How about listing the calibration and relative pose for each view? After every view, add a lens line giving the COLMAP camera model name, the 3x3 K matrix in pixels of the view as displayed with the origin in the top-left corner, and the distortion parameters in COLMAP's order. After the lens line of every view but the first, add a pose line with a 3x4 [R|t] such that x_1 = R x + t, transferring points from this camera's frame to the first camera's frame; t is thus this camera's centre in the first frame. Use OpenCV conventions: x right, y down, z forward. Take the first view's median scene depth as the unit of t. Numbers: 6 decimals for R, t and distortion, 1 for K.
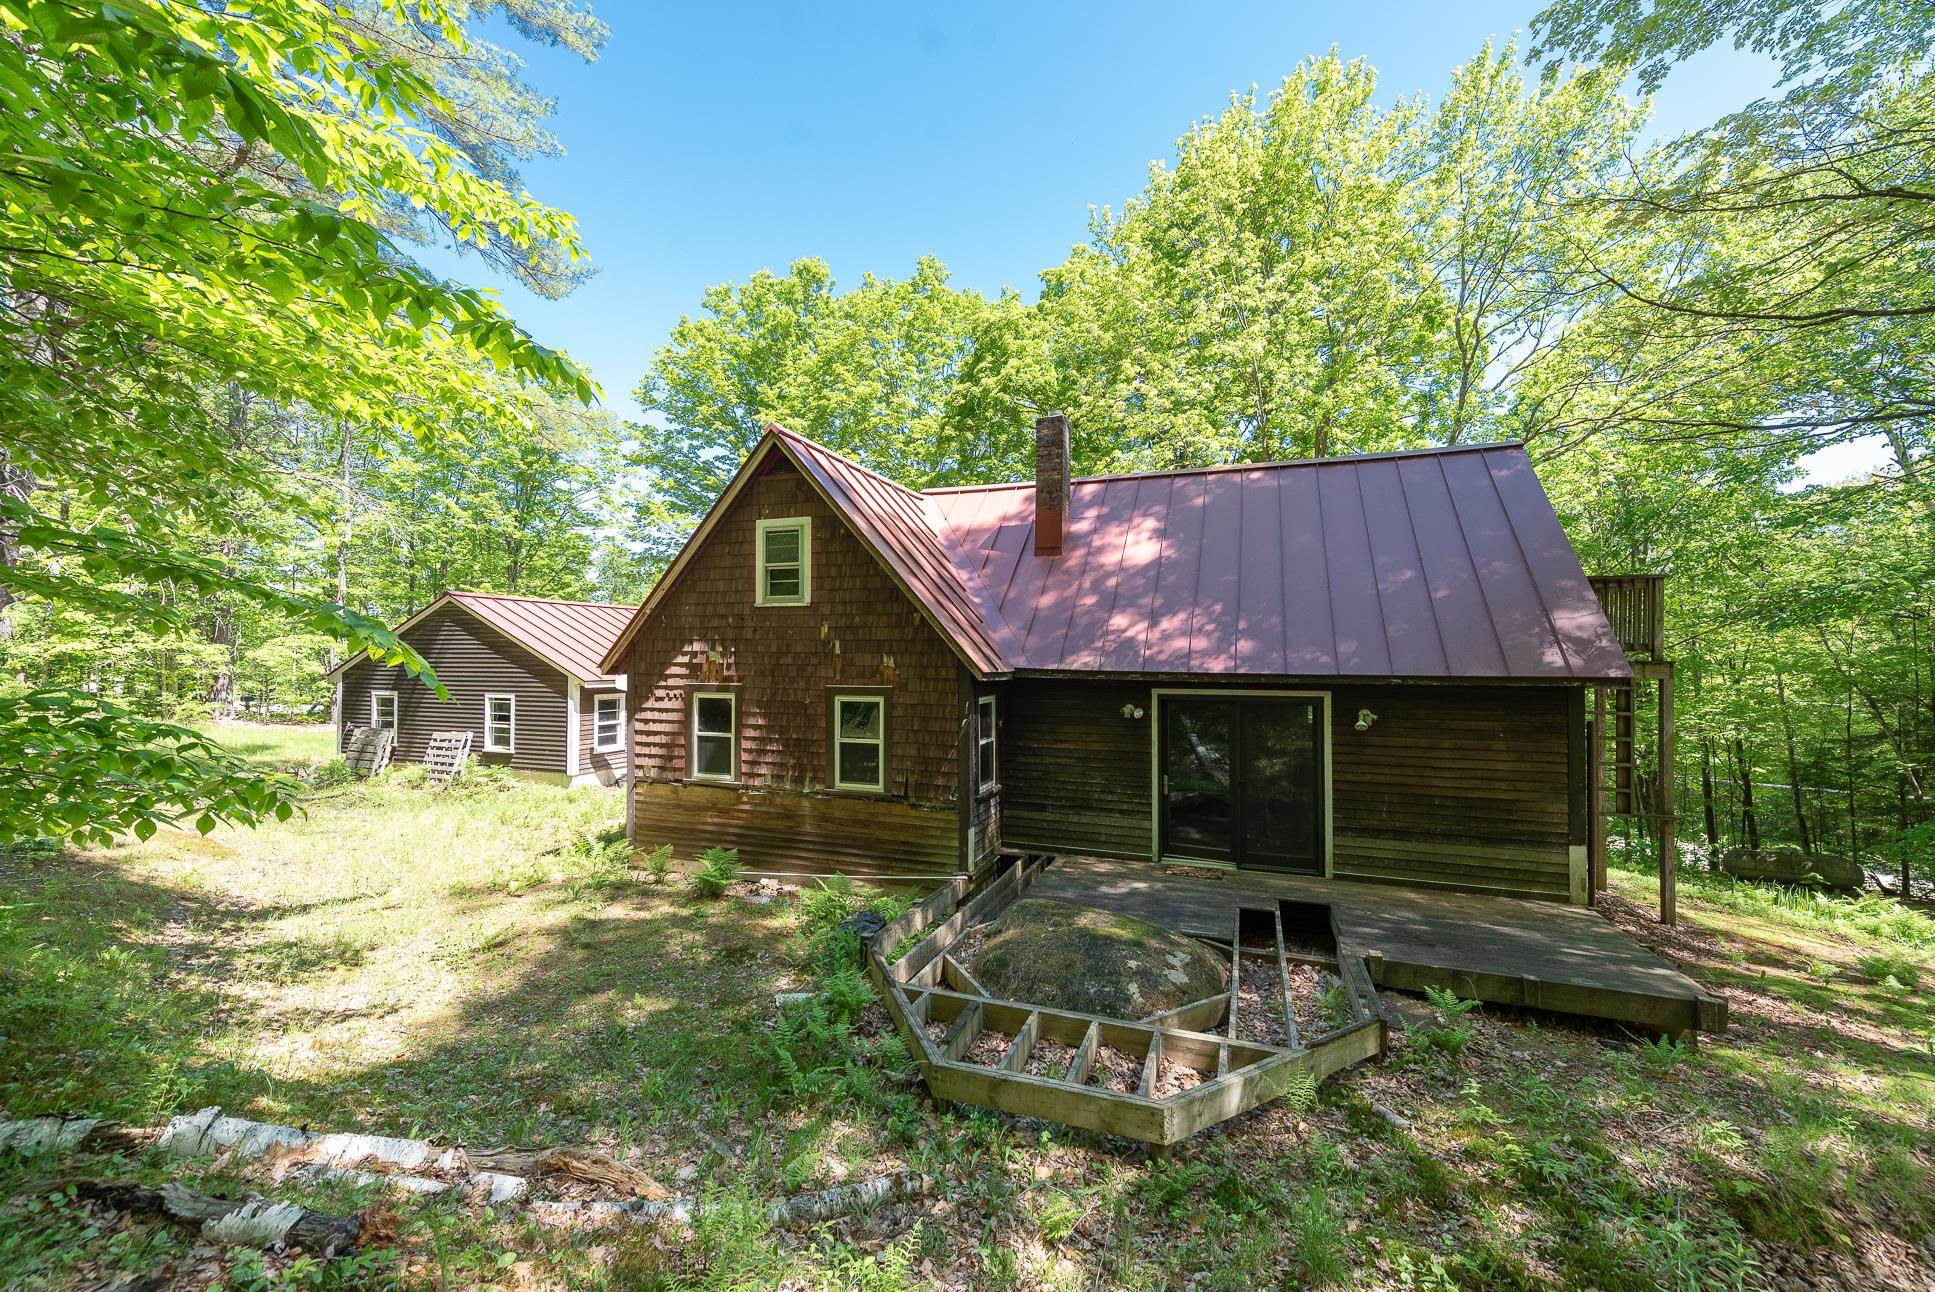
lens RADIAL K [[756.8, 0, 969.1], [0, 756.8, 650.5], [0, 0, 1]] dist [0.018675, -0.006835]
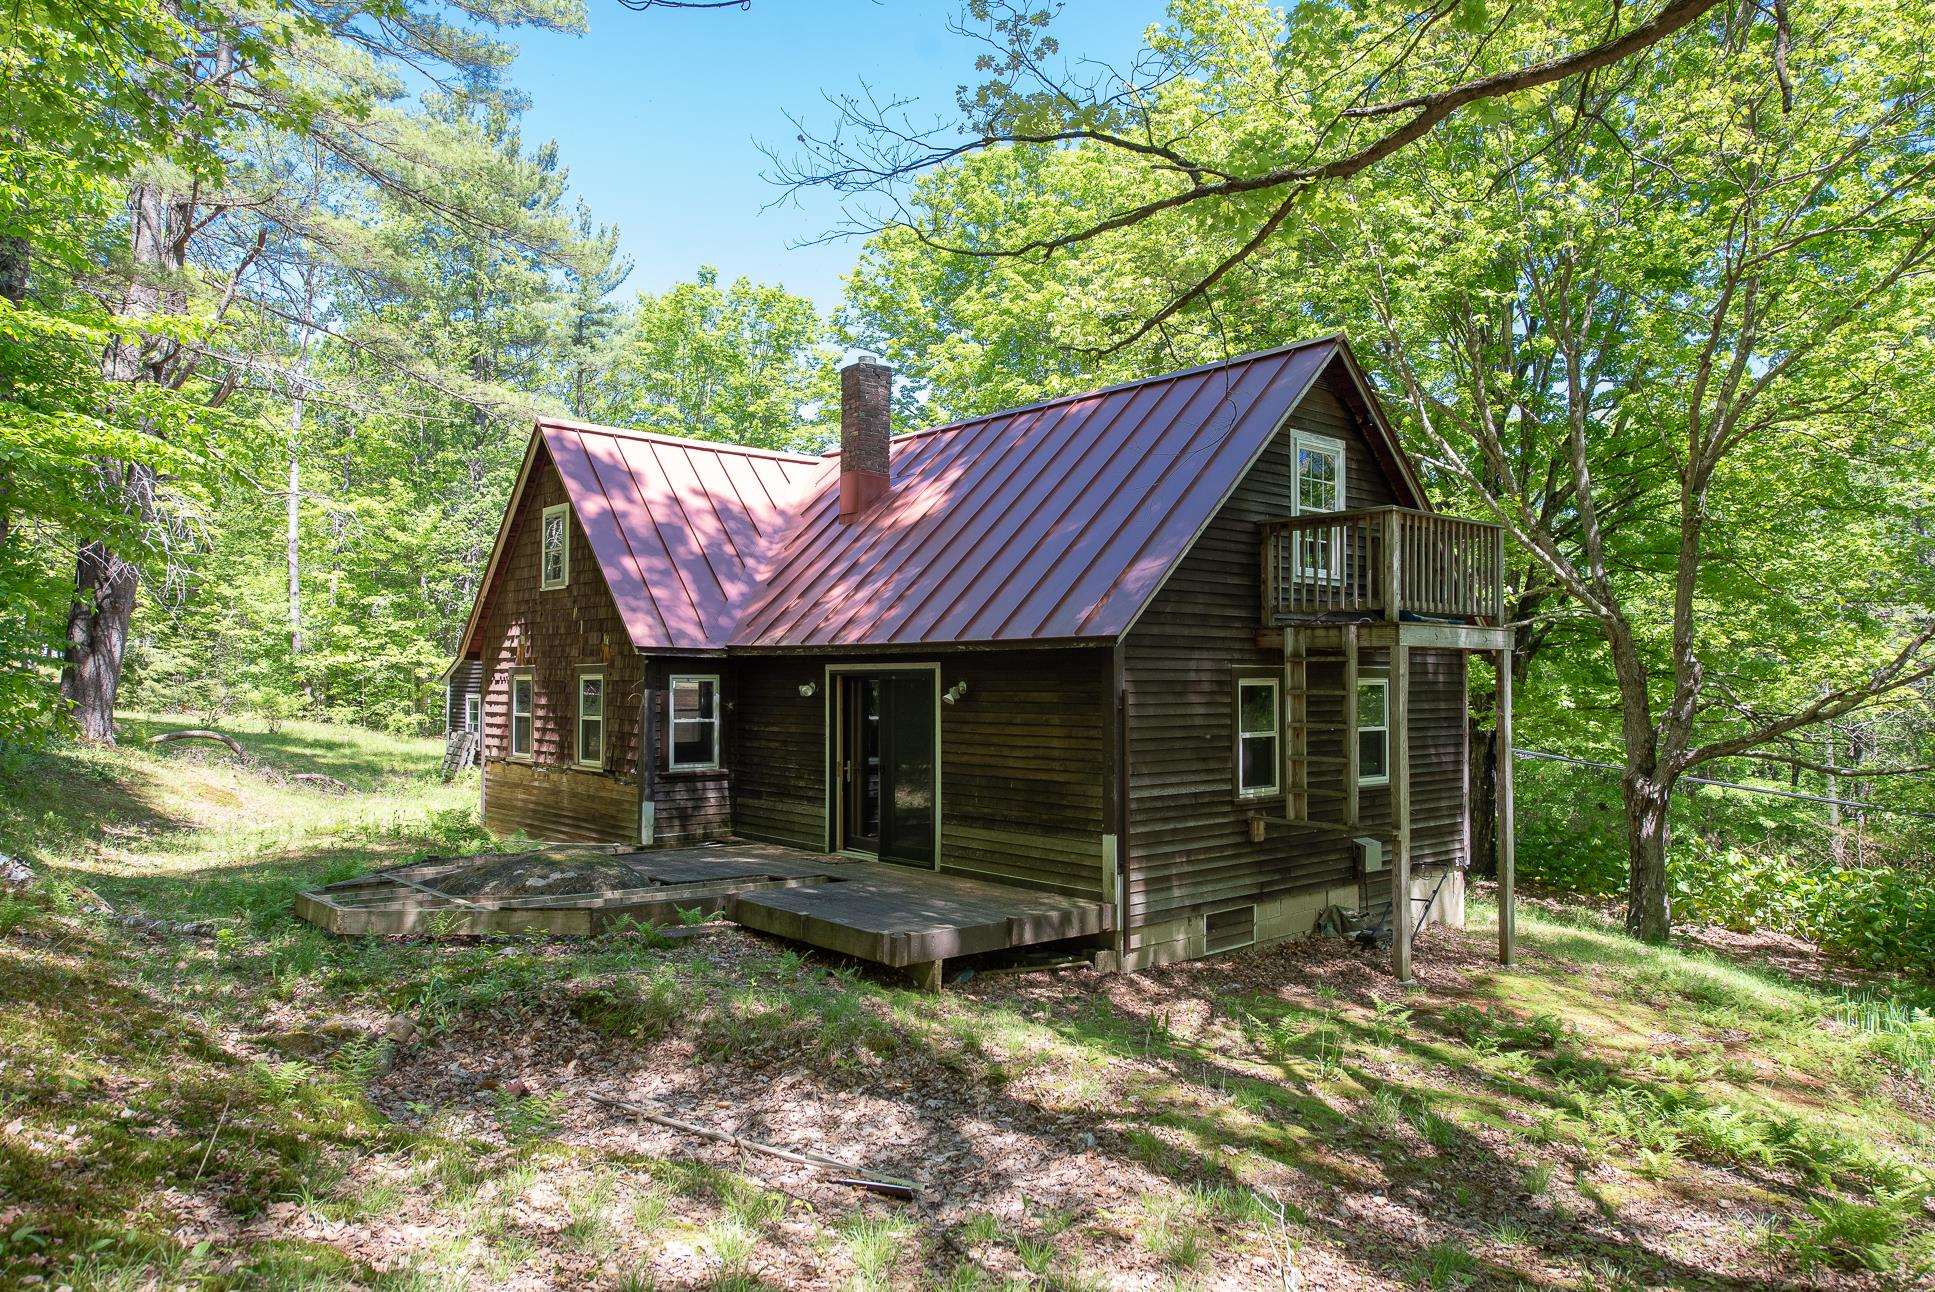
lens RADIAL K [[1274.3, 0, 974.6], [0, 1274.3, 649.2], [0, 0, 1]] dist [0.033053, -0.031929]
pose [[0.879620, -0.013632, -0.475482, 1.037548], [0.003323, 0.999741, -0.022514, 0.061010], [0.475665, 0.018223, 0.879438, -0.254508]]
